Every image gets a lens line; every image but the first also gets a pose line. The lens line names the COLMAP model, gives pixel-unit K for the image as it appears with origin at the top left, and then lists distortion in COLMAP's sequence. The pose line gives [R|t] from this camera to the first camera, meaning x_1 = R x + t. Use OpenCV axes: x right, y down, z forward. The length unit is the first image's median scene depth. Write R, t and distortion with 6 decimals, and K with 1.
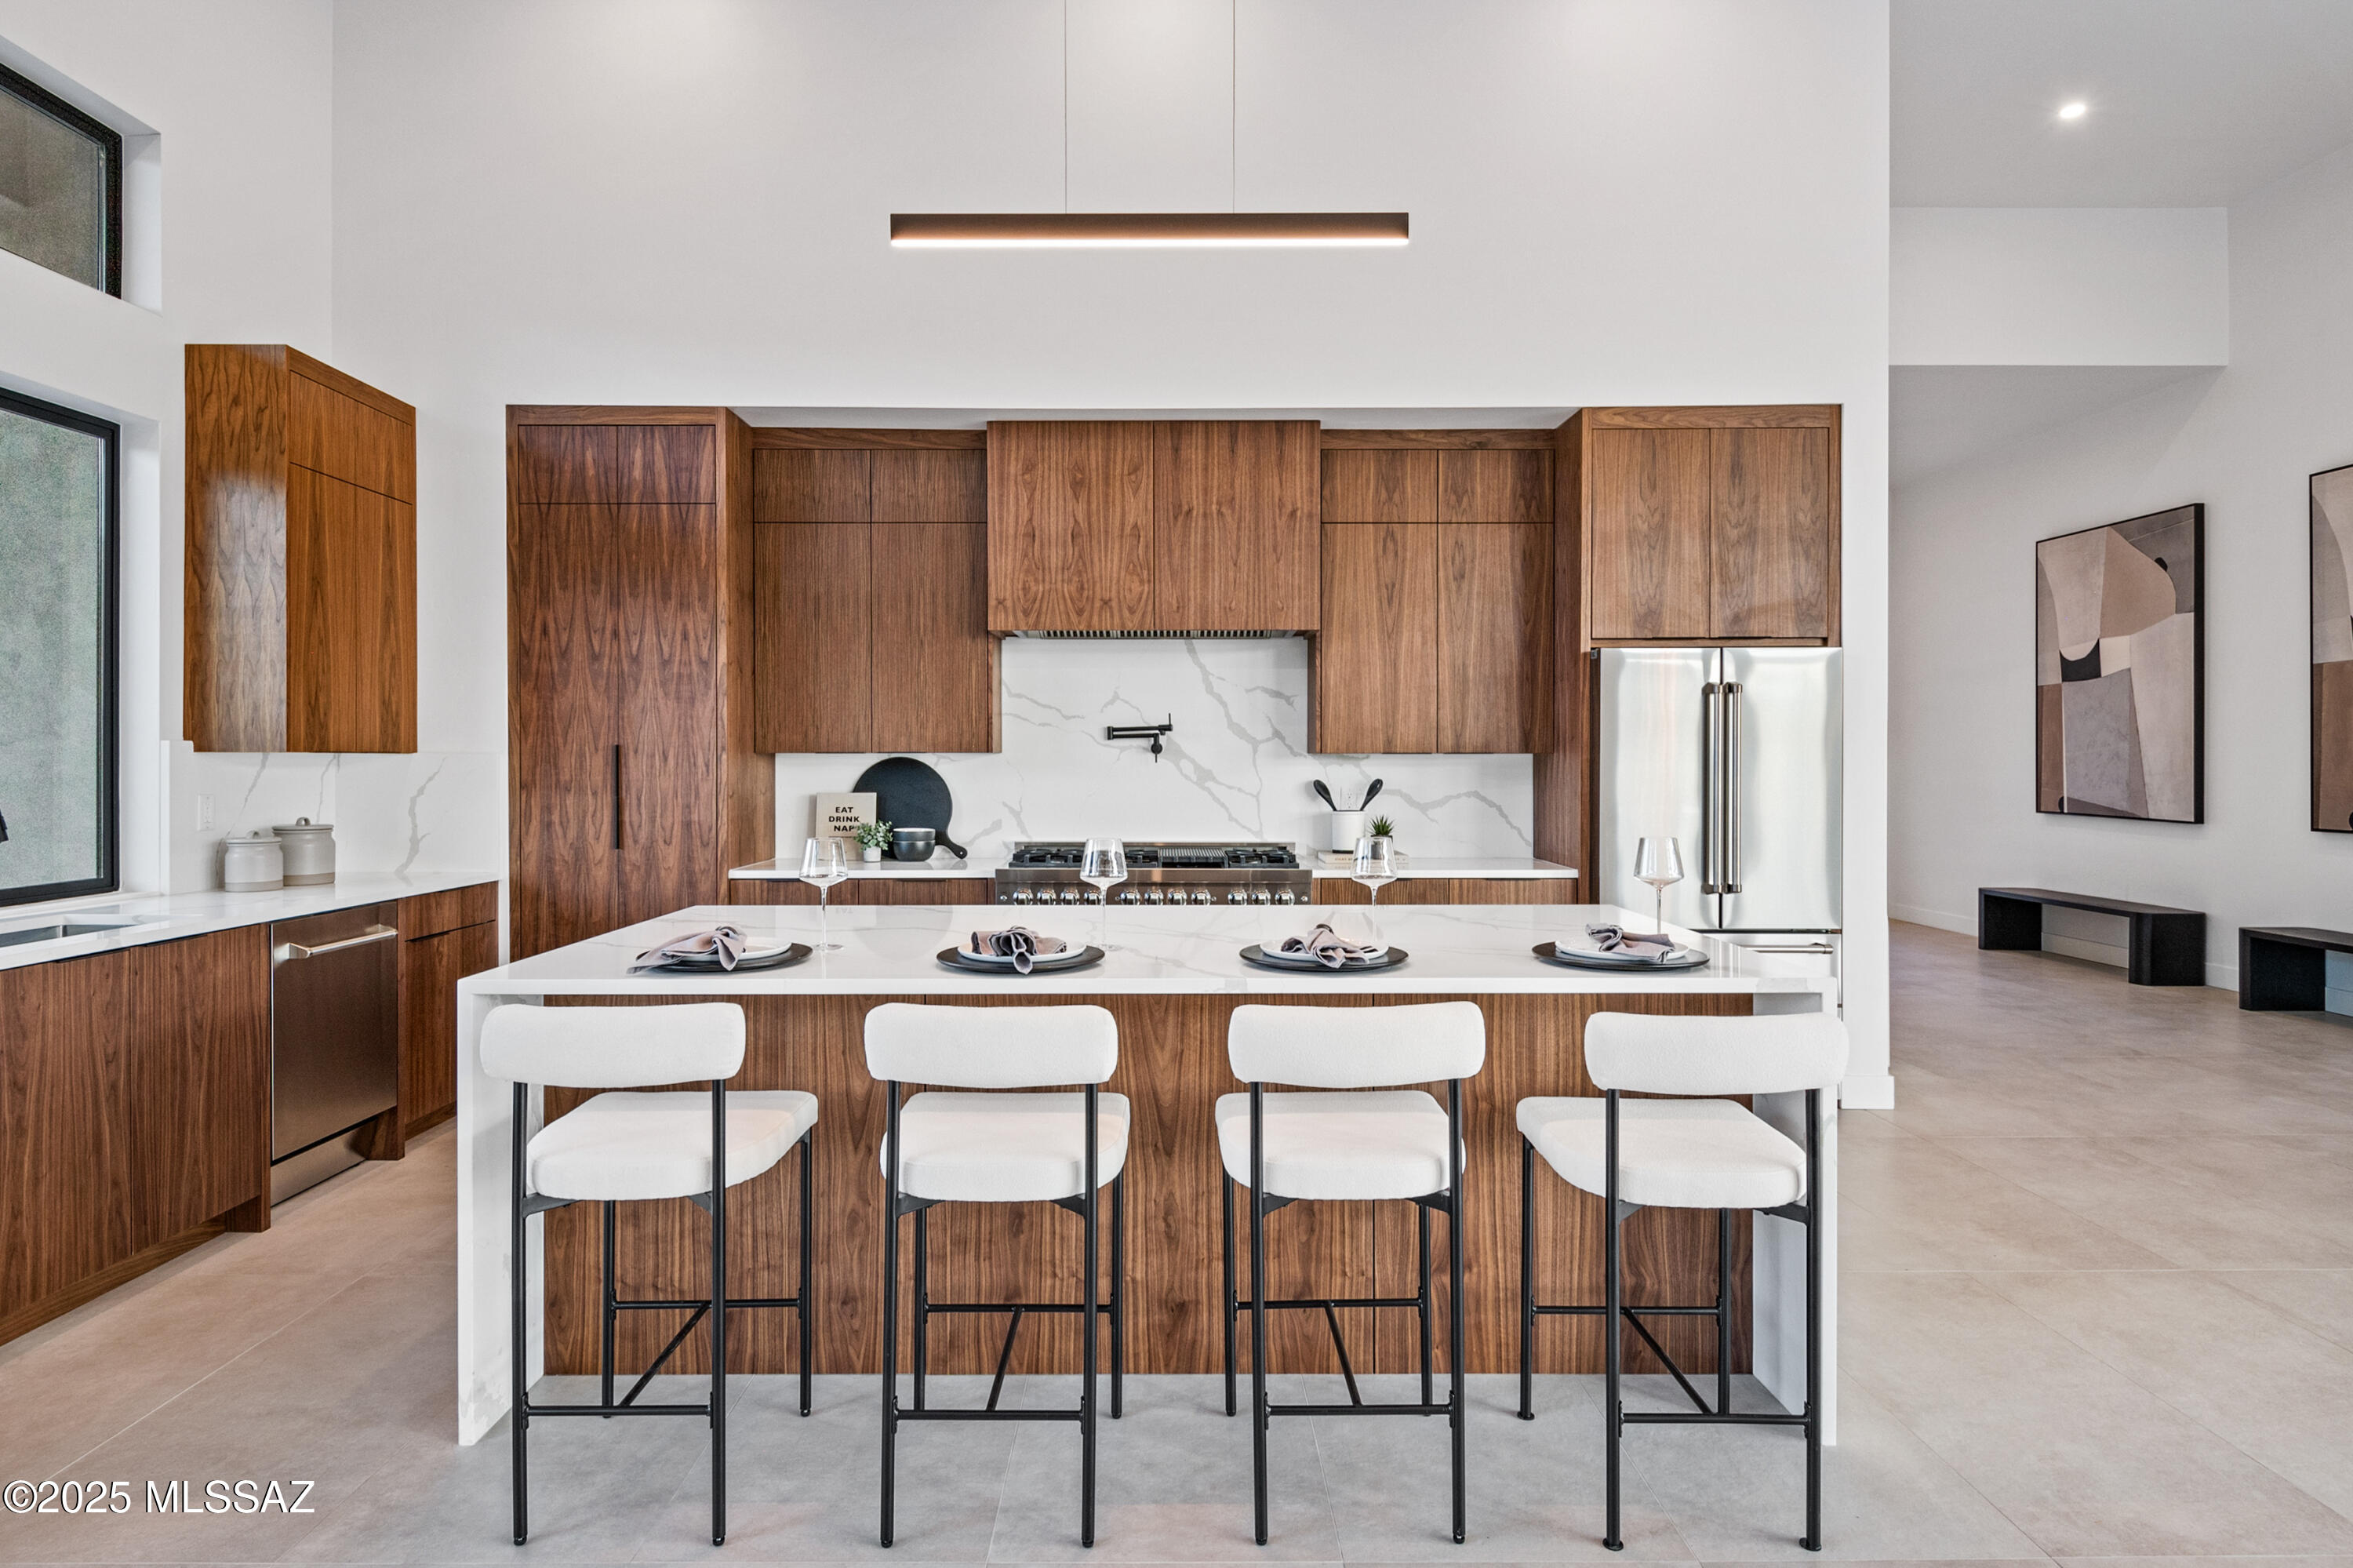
lens RADIAL K [[1264.5, 0, 1171.1], [0, 1264.5, 763.4], [0, 0, 1]] dist [0.021193, -0.019240]
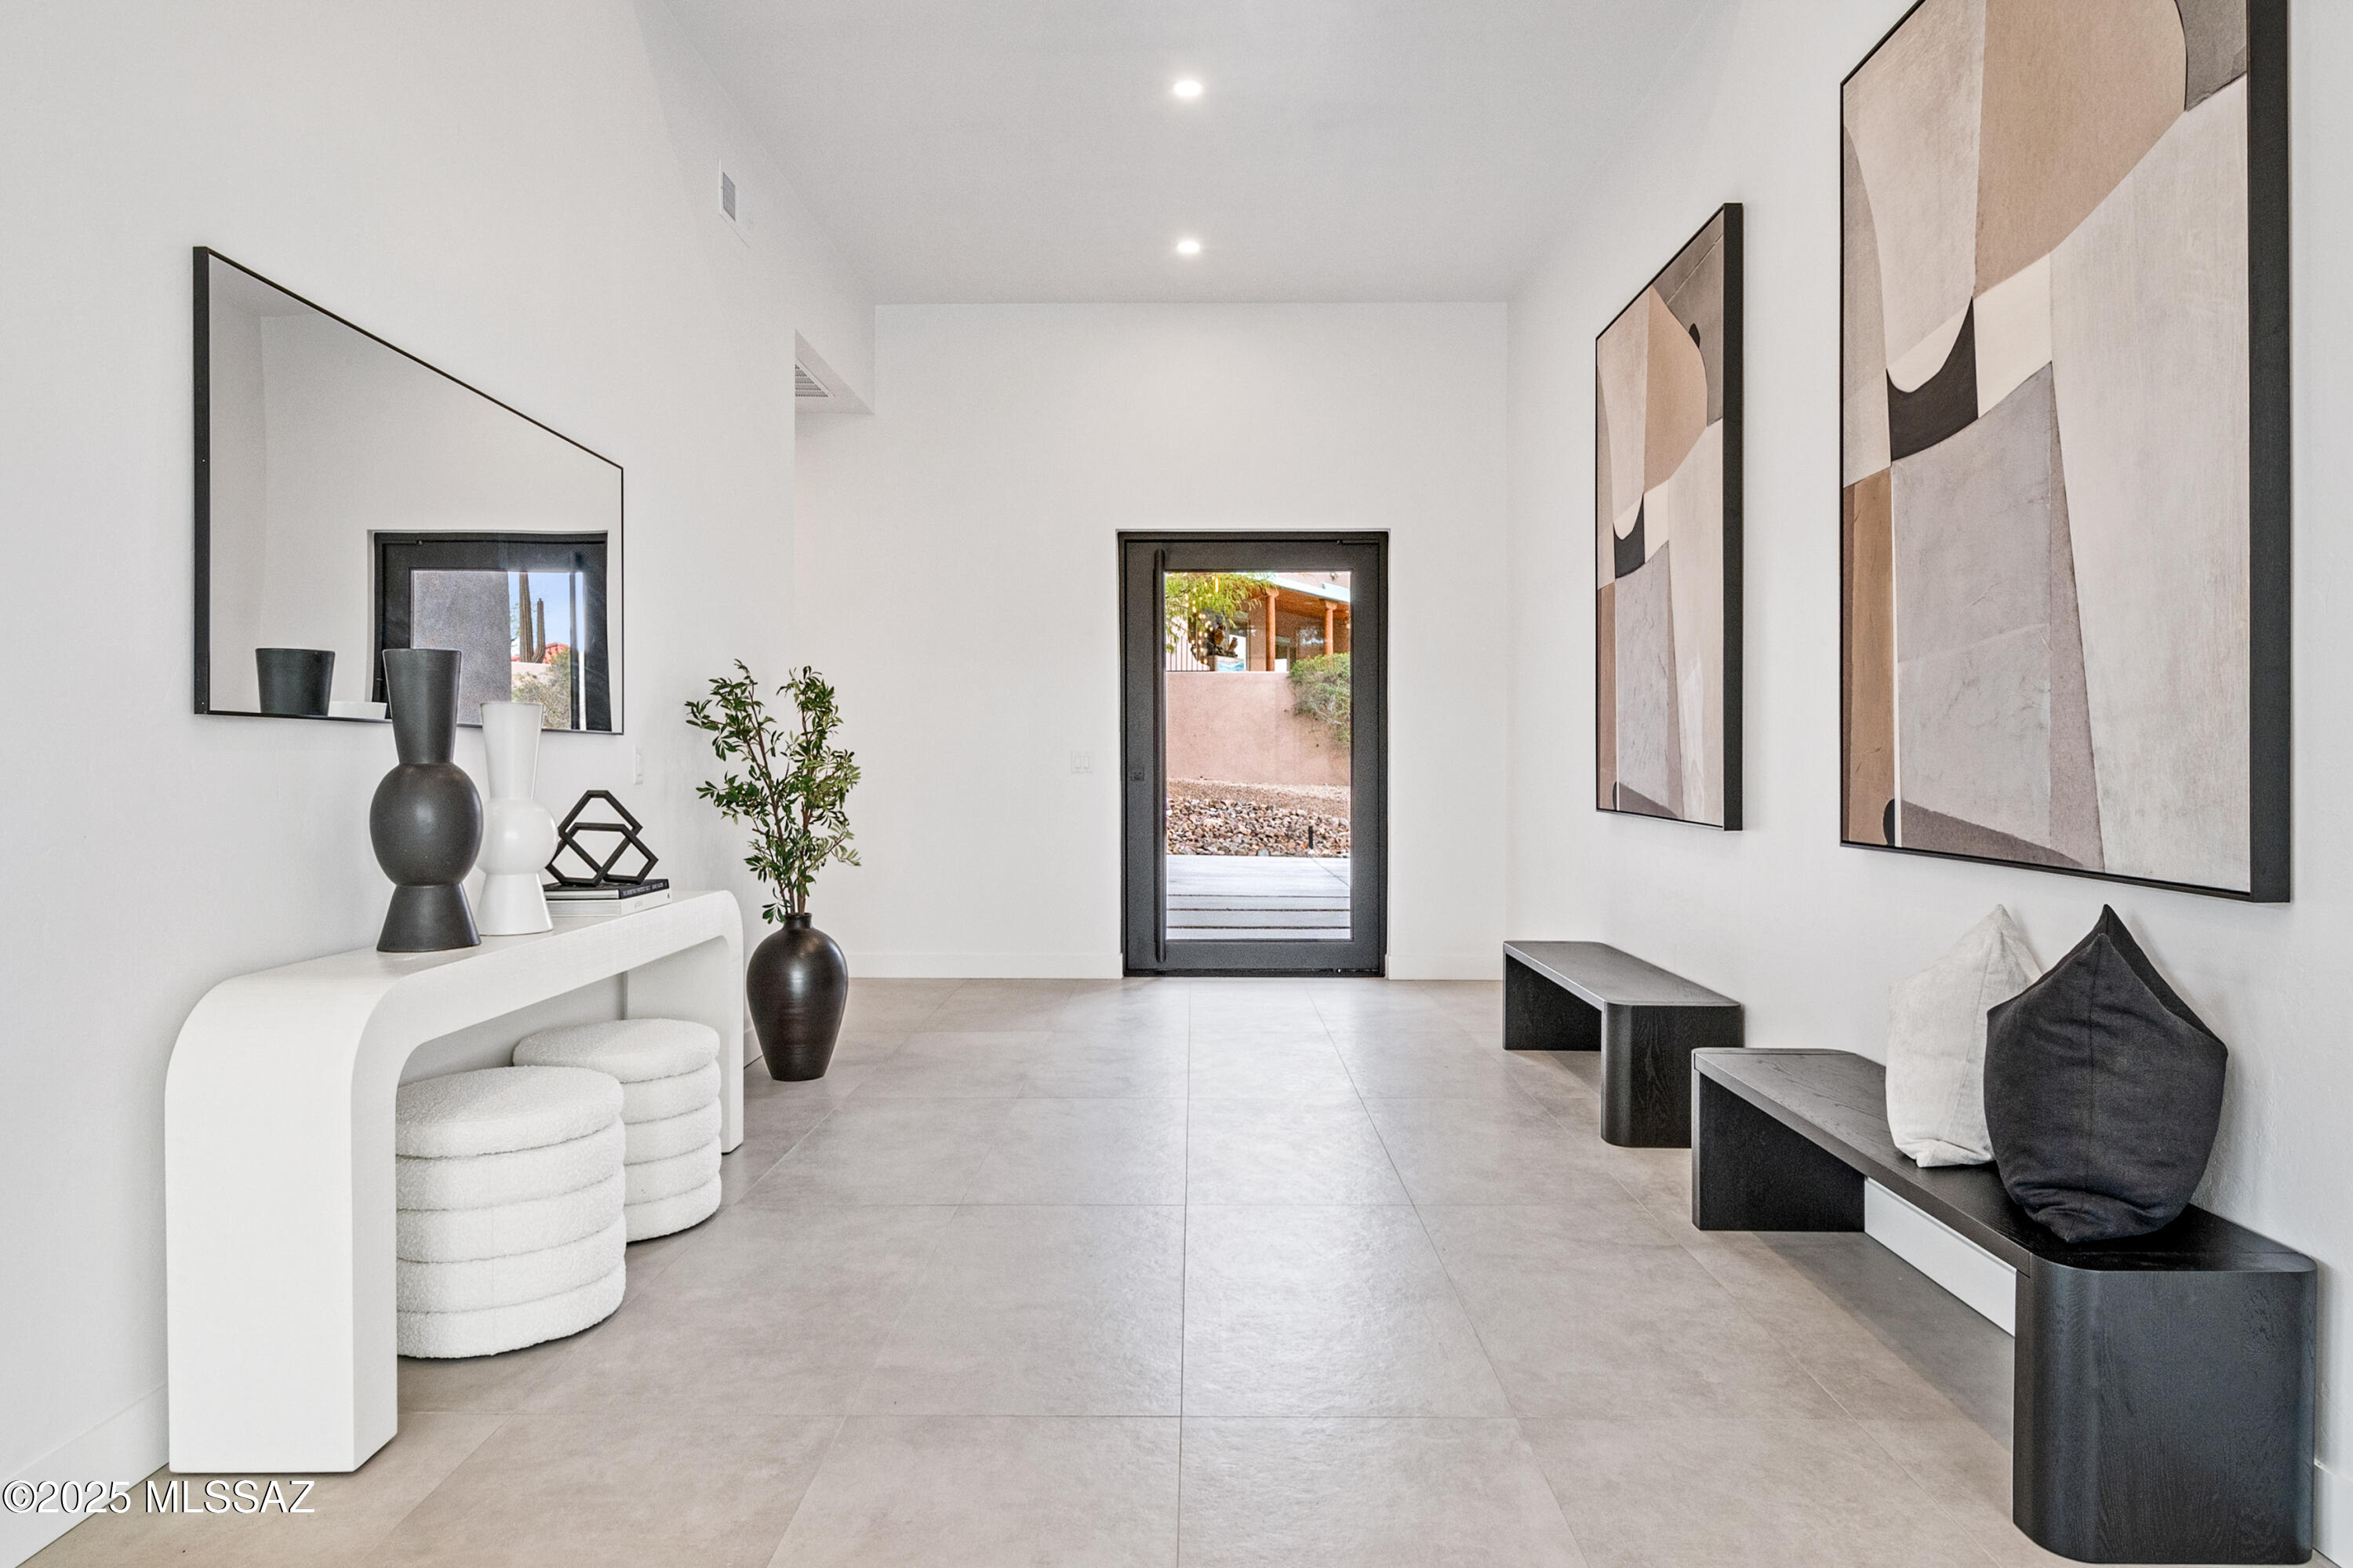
lens RADIAL K [[1418.7, 0, 1176.7], [0, 1418.7, 766.7], [0, 0, 1]] dist [-0.003209, -0.000753]
pose [[0.999866, 0.002309, -0.016199, 0.881448], [-0.002312, 0.999997, -0.000136, 0.032419], [0.016199, 0.000174, 0.999869, 0.631445]]
